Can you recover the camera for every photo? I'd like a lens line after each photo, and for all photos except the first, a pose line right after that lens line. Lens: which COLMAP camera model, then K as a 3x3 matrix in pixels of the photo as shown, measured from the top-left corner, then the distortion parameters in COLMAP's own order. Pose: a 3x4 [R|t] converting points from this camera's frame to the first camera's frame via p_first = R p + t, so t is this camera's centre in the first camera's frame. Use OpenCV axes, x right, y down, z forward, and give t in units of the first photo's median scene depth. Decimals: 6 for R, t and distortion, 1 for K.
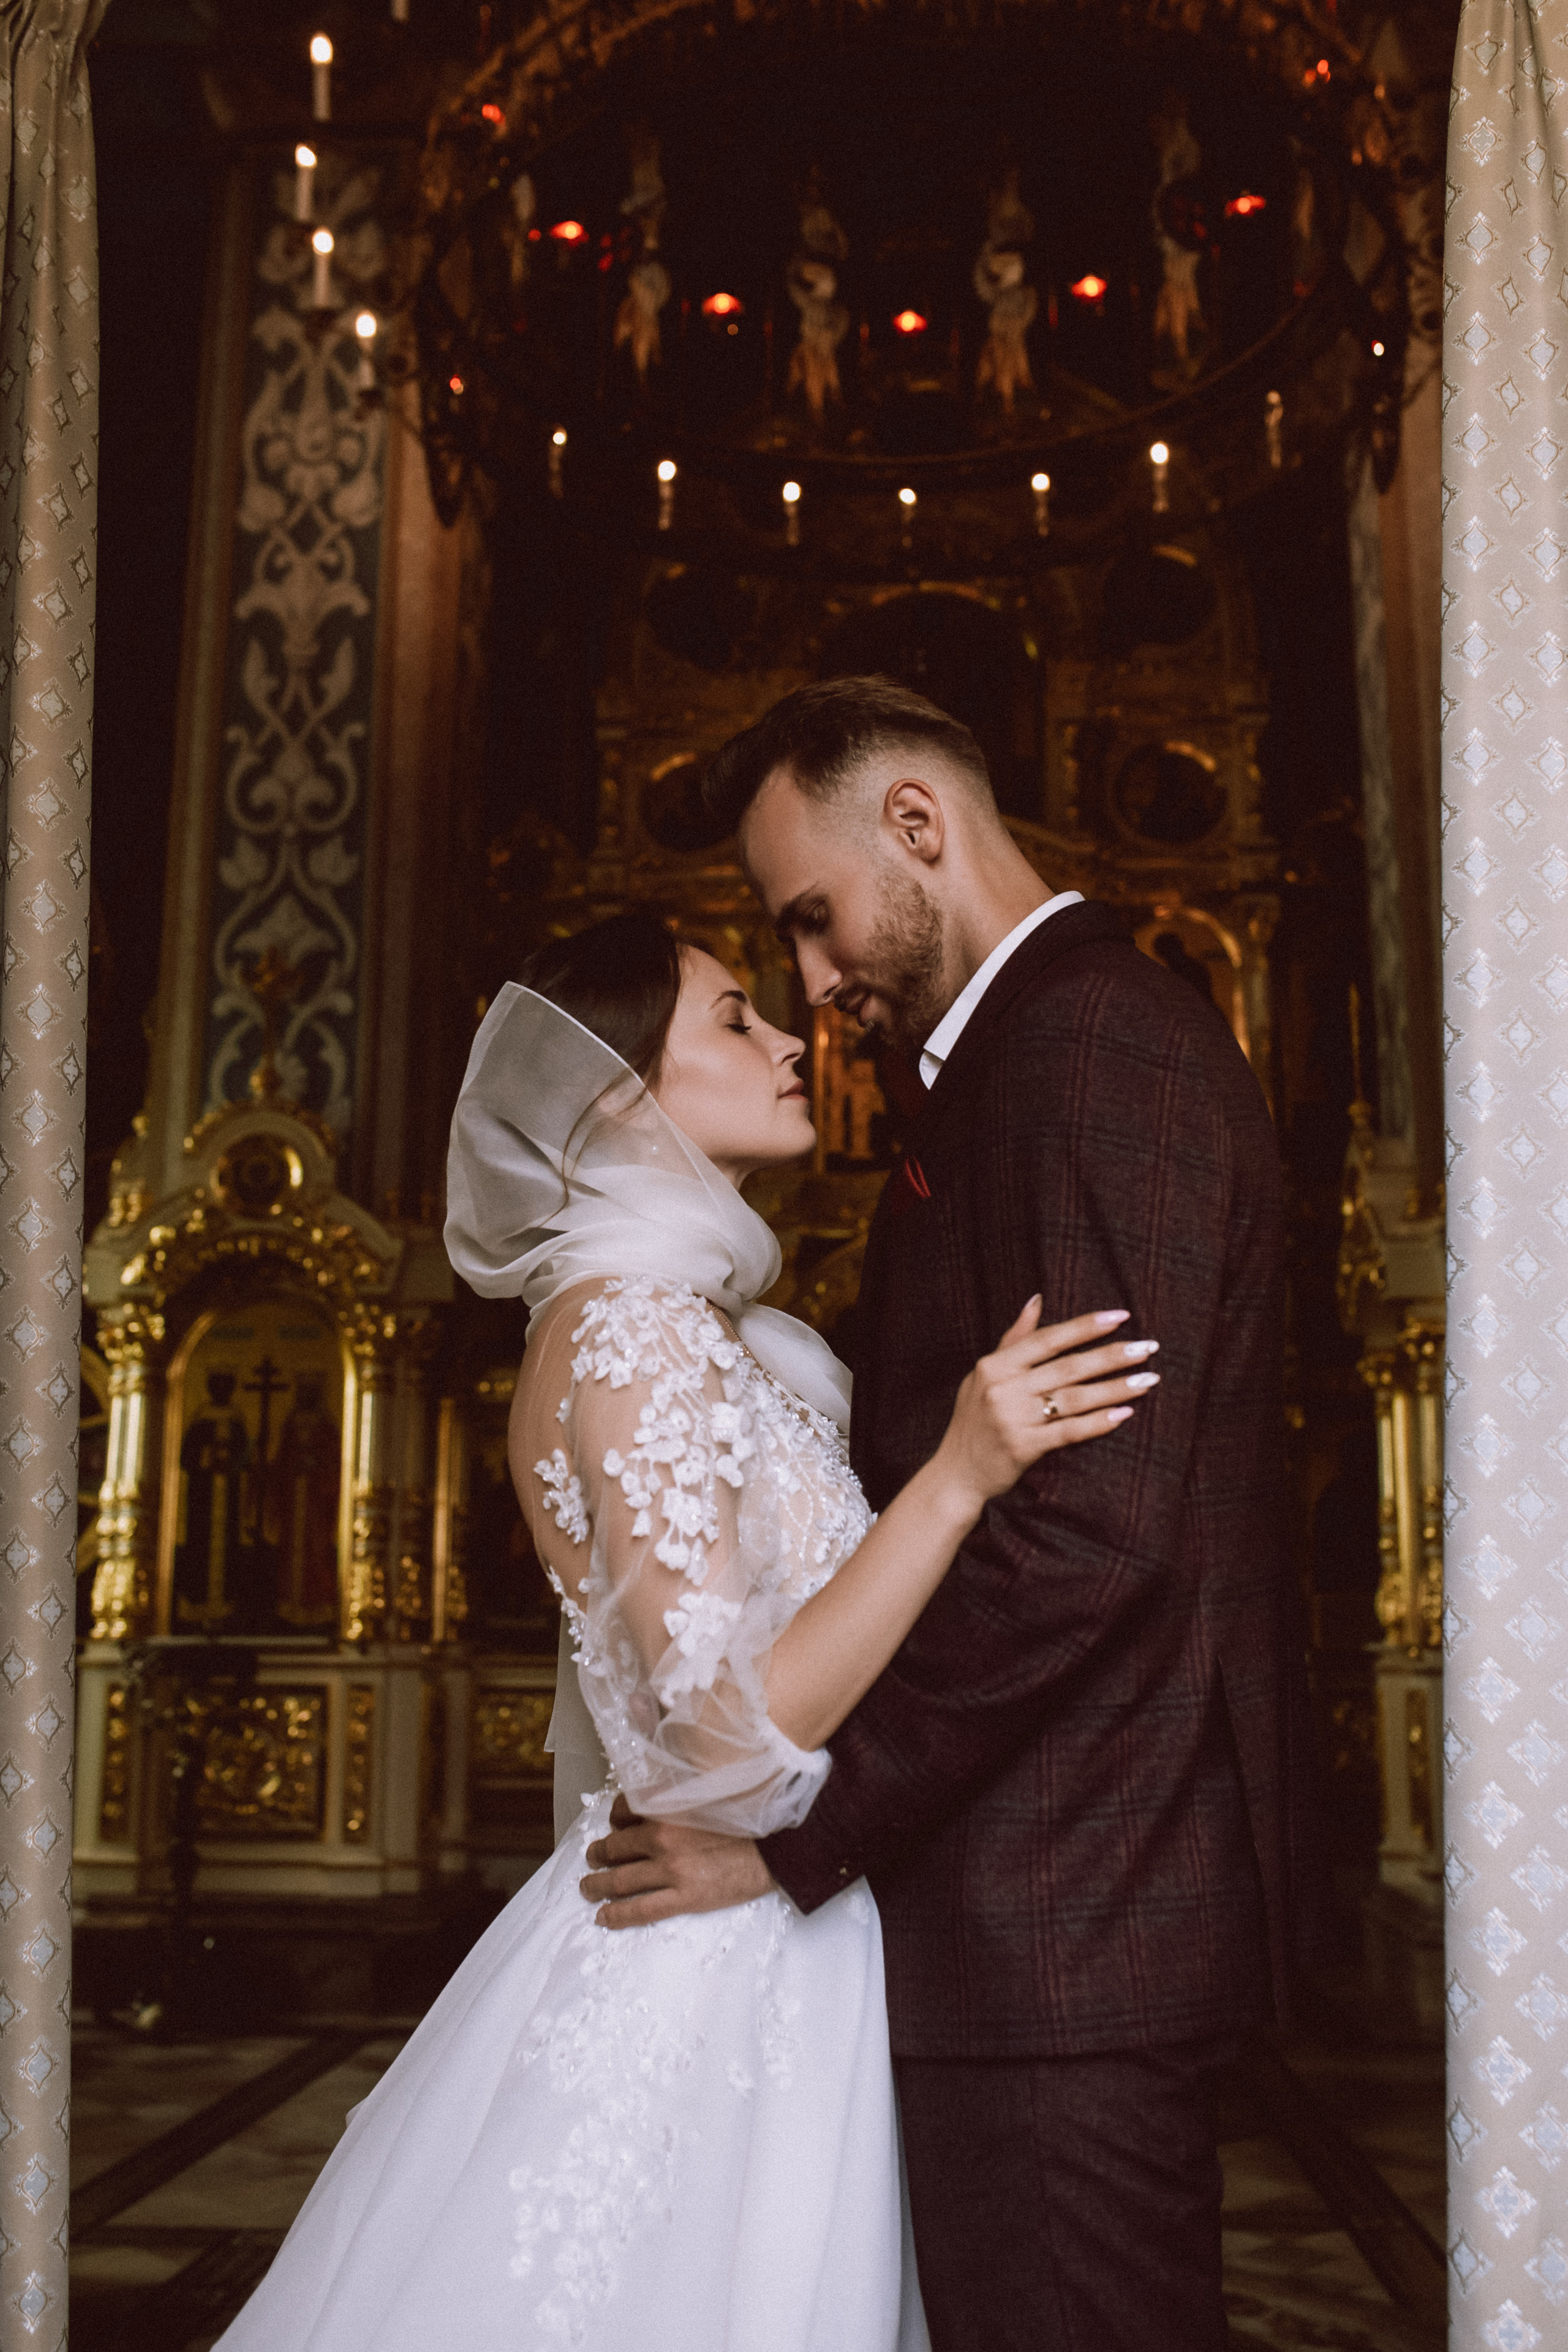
lens RADIAL K [[2370.5, 0, 774.1], [0, 2370.5, 1143.1], [0, 0, 1]] dist [-0.079106, -0.000354]
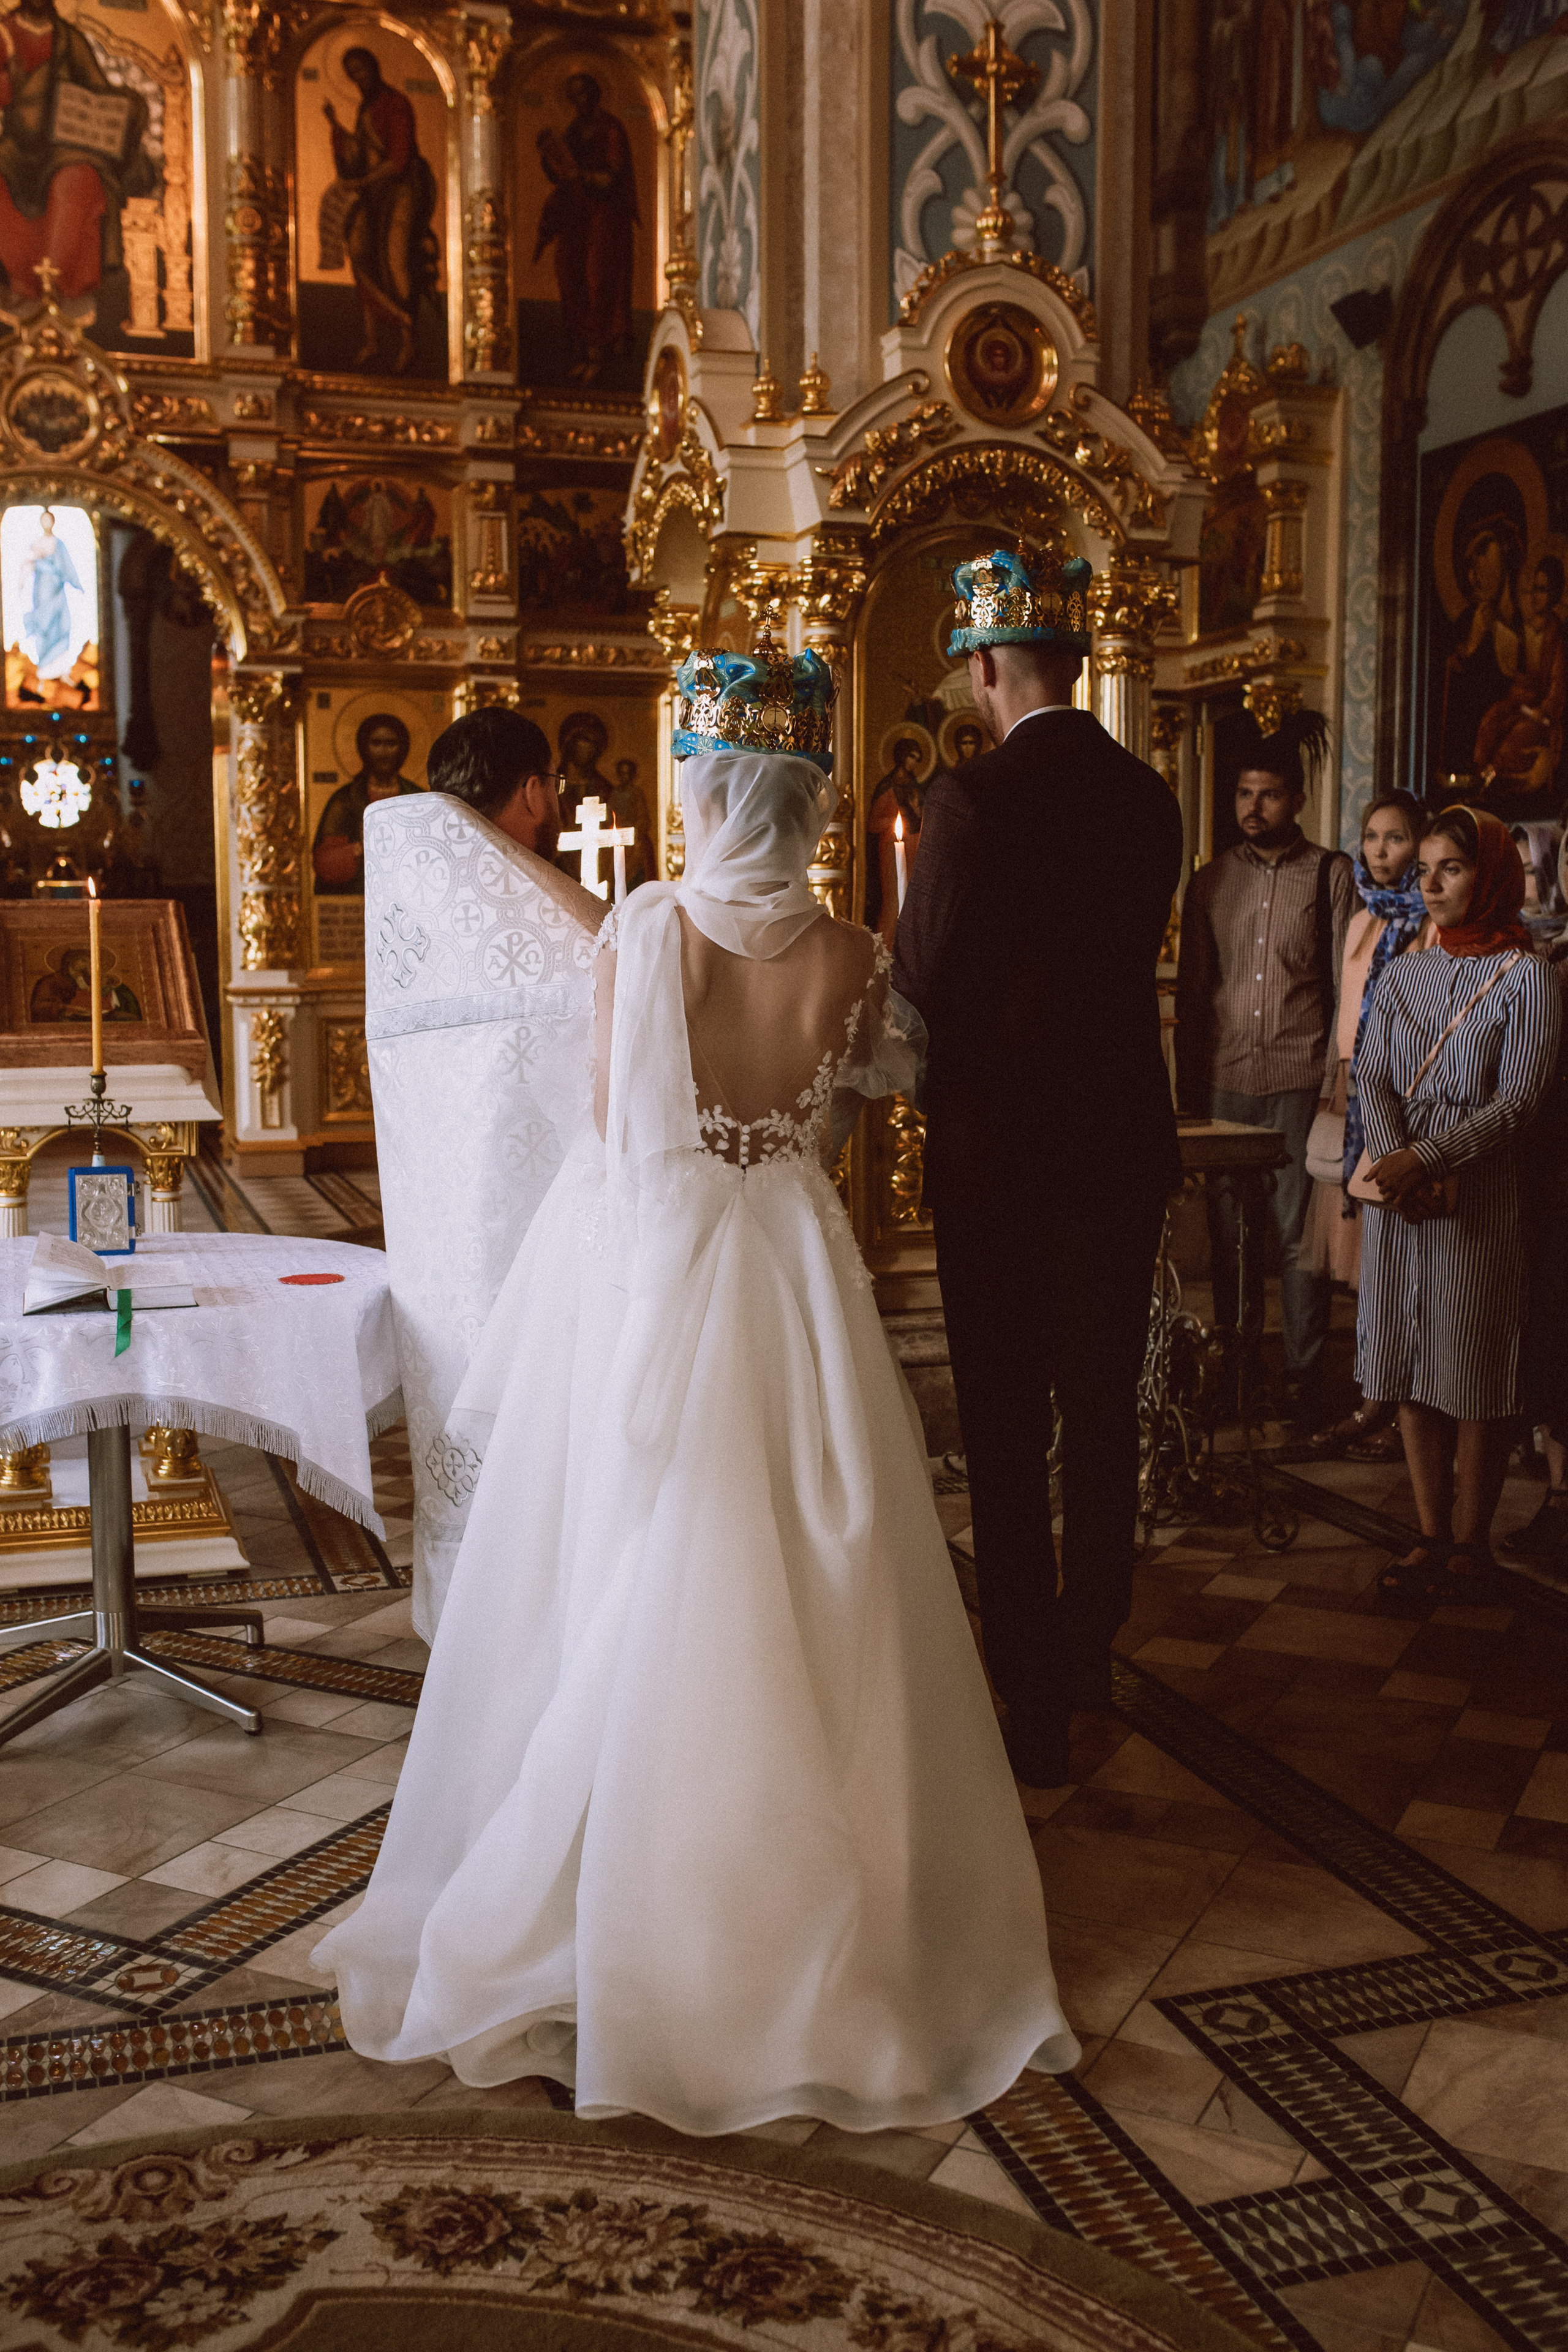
lens RADIAL K [[2266.9, 0, 784.0], [0, 2266.9, 1176.0], [0, 0, 1]] dist [-0.058288, 0.080099]
pose [[0.924760, -0.046910, 0.377649, 0.002421], [-0.076809, 0.948941, 0.305959, 0.038683], [-0.372720, -0.311946, 0.873939, 0.307751]]
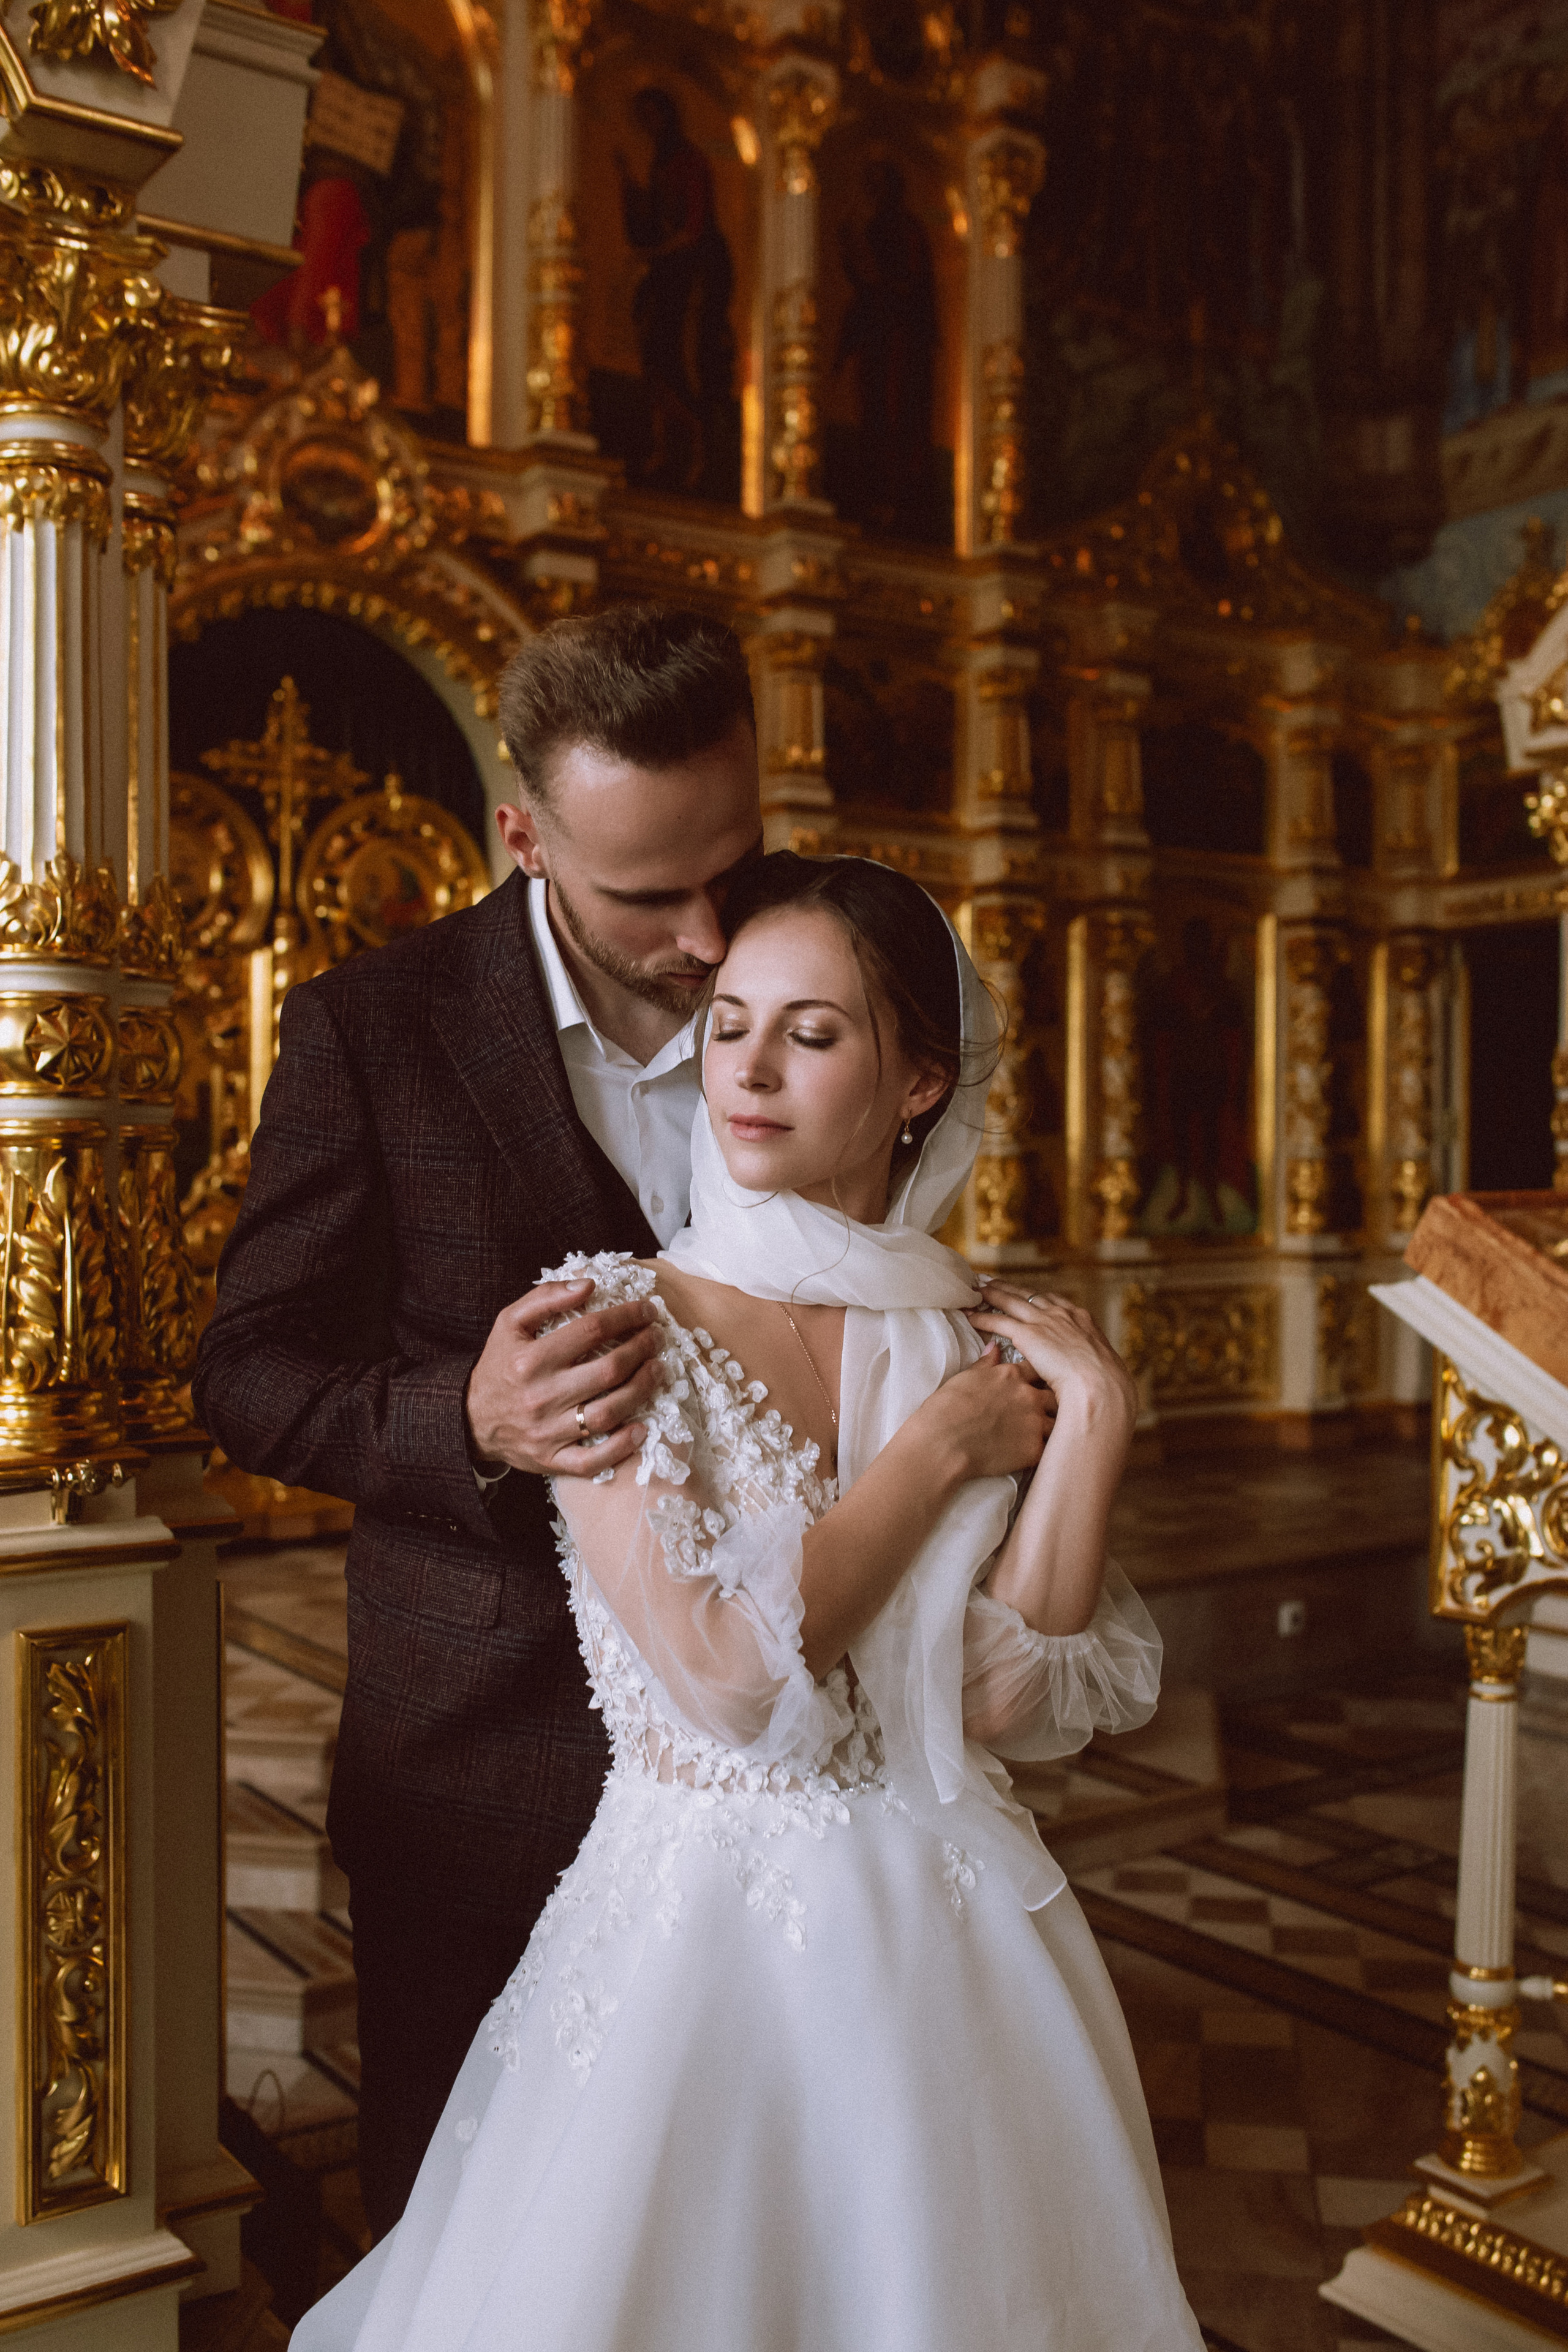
lens RADIAL K [[2254.0, 0, 784.0], [0, 2254.0, 1176.0], [0, 0, 1]] dist [-0.056694, 0.084587]
pose [[0.776163, -0.005535, 0.630508, -0.264068], [-0.133458, 0.975864, 0.172855, 0.122929], [-0.616247, -0.218310, 0.756690, 0.748898]]
